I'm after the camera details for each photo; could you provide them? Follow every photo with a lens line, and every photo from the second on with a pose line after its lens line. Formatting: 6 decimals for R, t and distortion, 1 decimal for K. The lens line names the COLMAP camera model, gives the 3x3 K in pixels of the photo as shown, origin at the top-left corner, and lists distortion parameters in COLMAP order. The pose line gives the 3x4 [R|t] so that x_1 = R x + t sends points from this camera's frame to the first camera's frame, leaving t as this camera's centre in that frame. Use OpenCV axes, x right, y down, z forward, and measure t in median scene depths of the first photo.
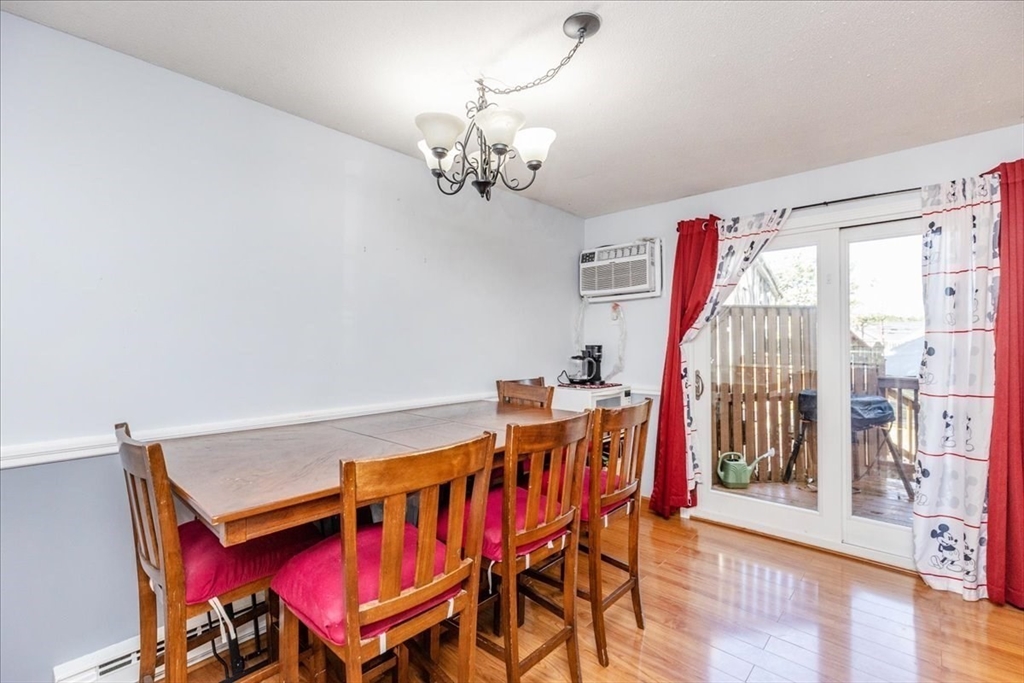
lens RADIAL K [[462.8, 0, 515.3], [0, 462.8, 336.3], [0, 0, 1]] dist [0.002219, 0.000169]
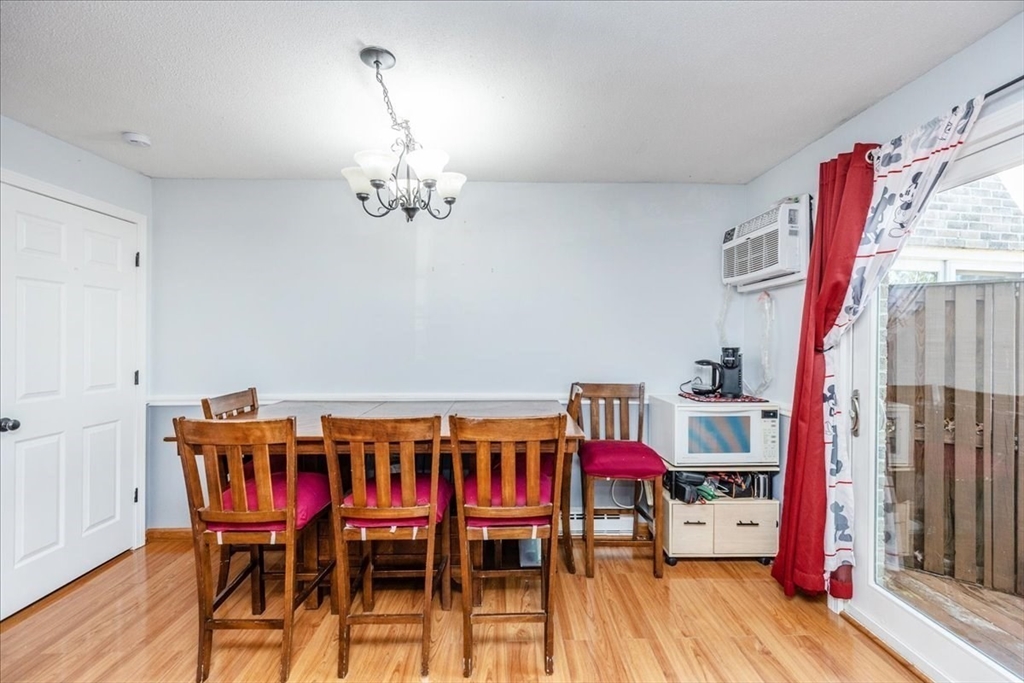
lens RADIAL K [[462.8, 0, 515.3], [0, 462.8, 336.3], [0, 0, 1]] dist [0.002219, 0.000169]
pose [[0.687896, 0.000136, -0.725810, 0.546329], [0.010459, 0.999894, 0.010100, -0.013134], [0.725734, -0.014539, 0.687821, 0.224356]]
